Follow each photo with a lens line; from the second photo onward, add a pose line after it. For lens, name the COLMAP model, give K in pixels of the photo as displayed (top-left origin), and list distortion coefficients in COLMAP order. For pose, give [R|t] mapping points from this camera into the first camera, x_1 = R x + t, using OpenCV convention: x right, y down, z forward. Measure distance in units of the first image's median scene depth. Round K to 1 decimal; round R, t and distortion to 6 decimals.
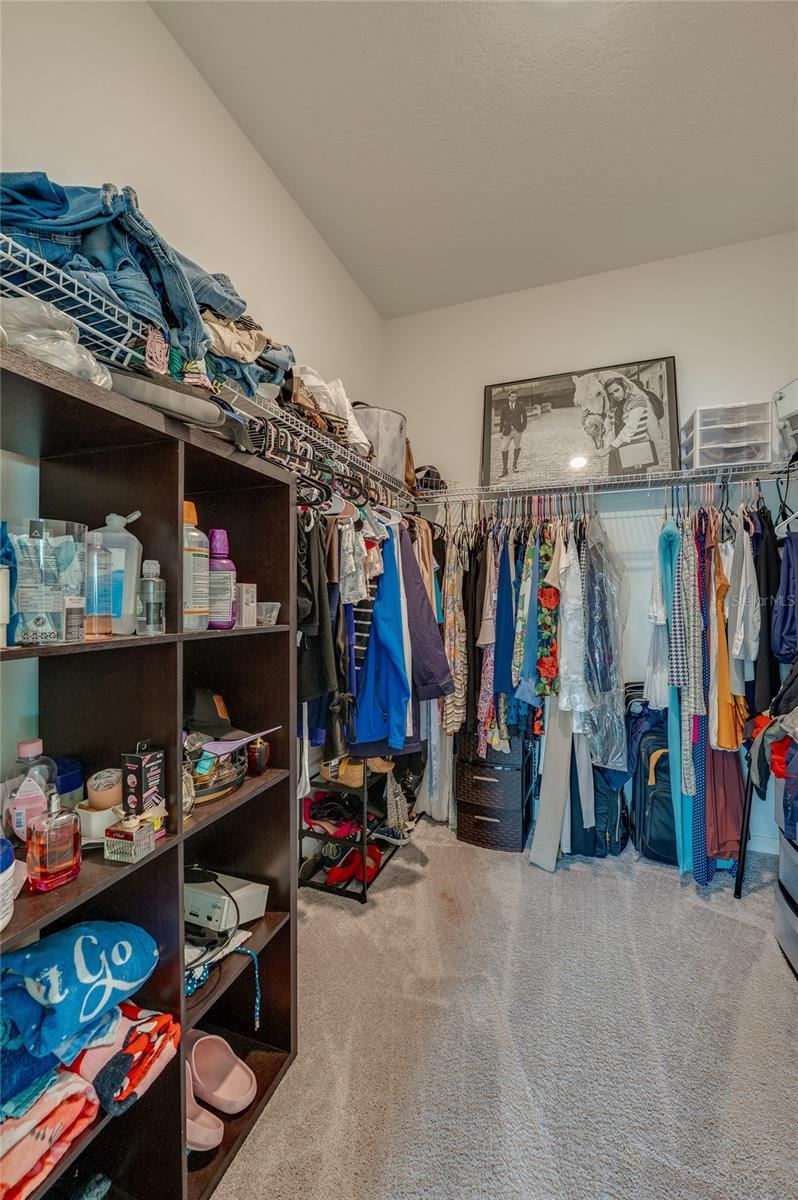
lens RADIAL K [[484.9, 0, 399.0], [0, 484.9, 600.0], [0, 0, 1]] dist [-0.007975, 0.000018]
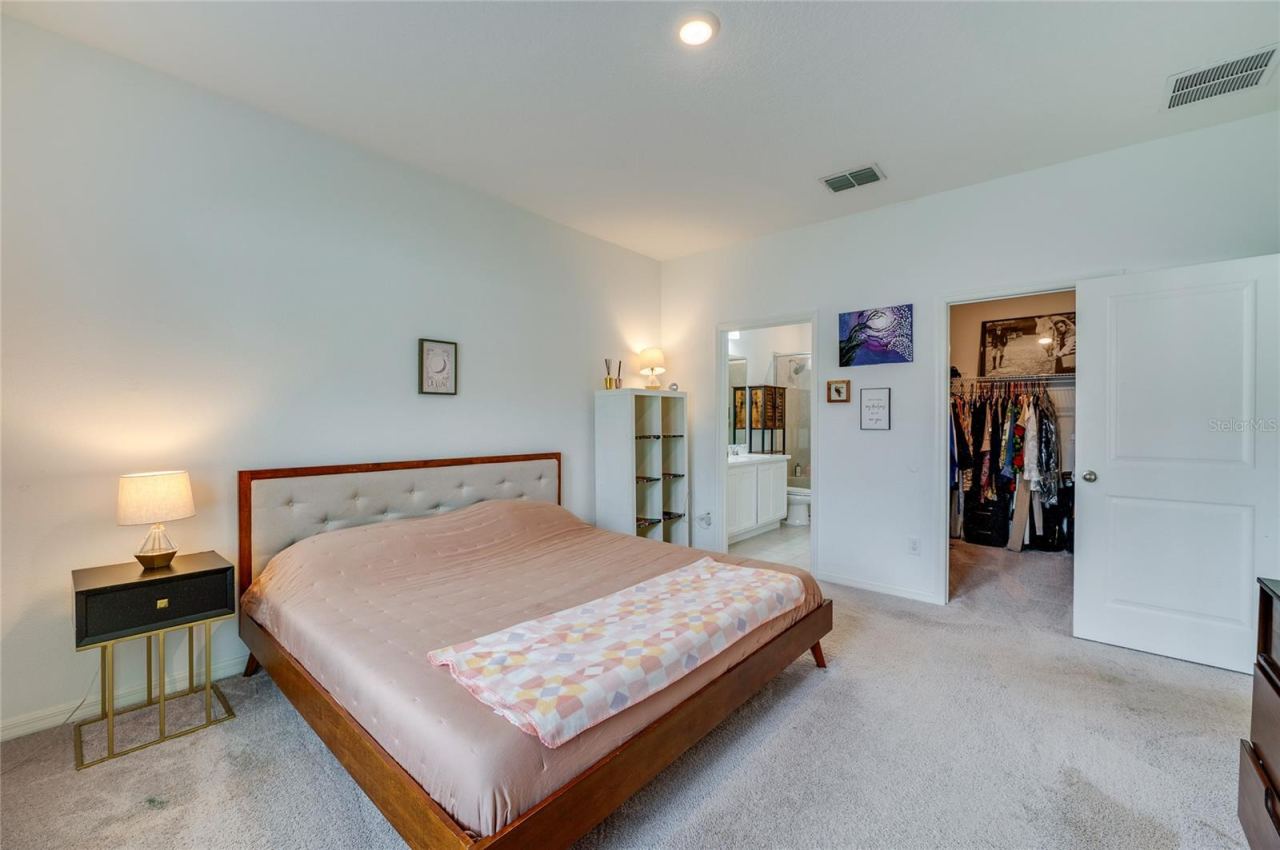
lens RADIAL K [[503.1, 0, 633.8], [0, 503.1, 422.9], [0, 0, 1]] dist [-0.007873, -0.000037]
pose [[0.933212, 0.008180, -0.359233, -0.504406], [-0.006385, 0.999960, 0.006184, -0.041714], [0.359269, -0.003477, 0.933227, -1.741551]]
